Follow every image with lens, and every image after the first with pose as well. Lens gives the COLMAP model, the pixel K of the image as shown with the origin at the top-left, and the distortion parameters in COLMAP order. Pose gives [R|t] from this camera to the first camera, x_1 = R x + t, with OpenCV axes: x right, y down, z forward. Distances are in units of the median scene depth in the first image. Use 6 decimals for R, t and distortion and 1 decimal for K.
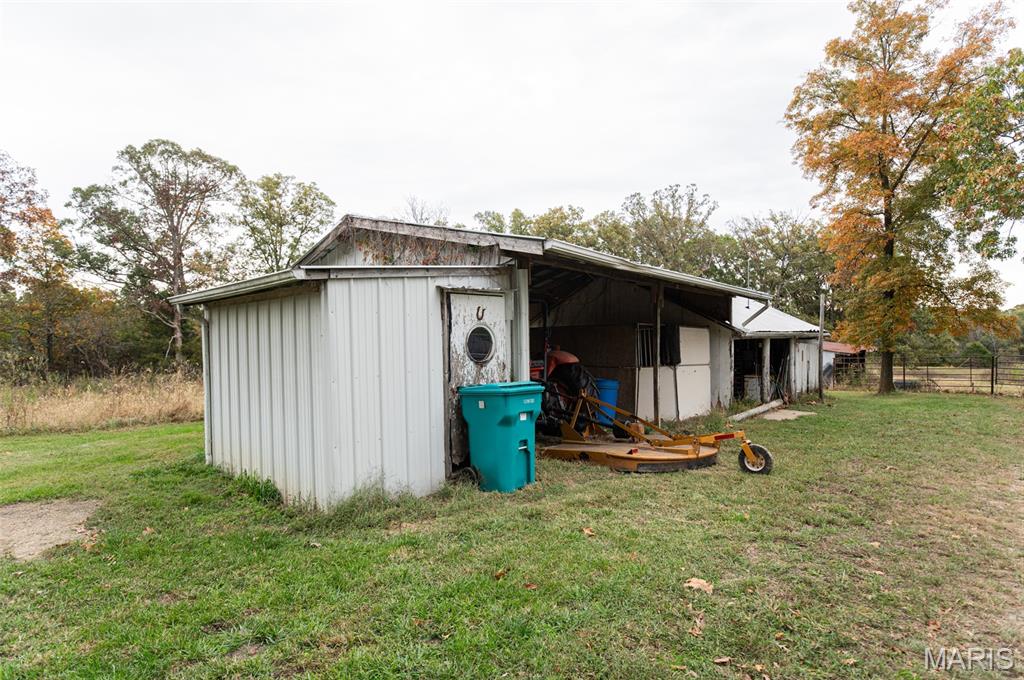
lens RADIAL K [[498.2, 0, 514.6], [0, 498.2, 339.0], [0, 0, 1]] dist [-0.023635, -0.004365]
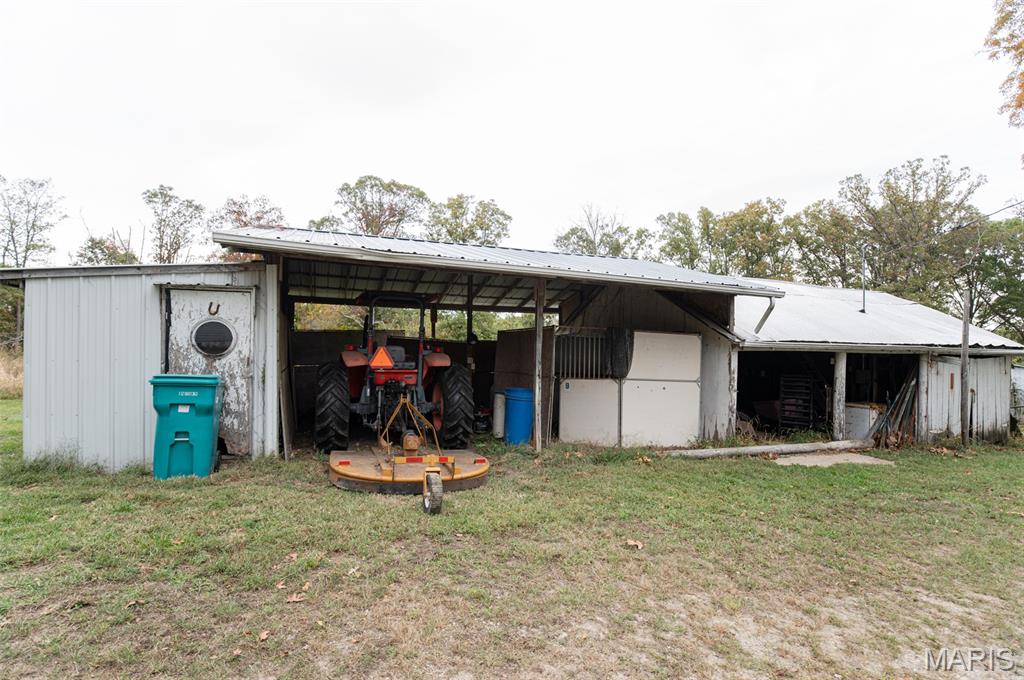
lens RADIAL K [[498.2, 0, 510.7], [0, 498.2, 342.4], [0, 0, 1]] dist [-0.023635, -0.004365]
pose [[0.898737, 0.025280, -0.437759, 0.339078], [-0.030126, 0.999538, -0.004128, 0.001645], [0.437452, 0.016898, 0.899083, 0.124038]]
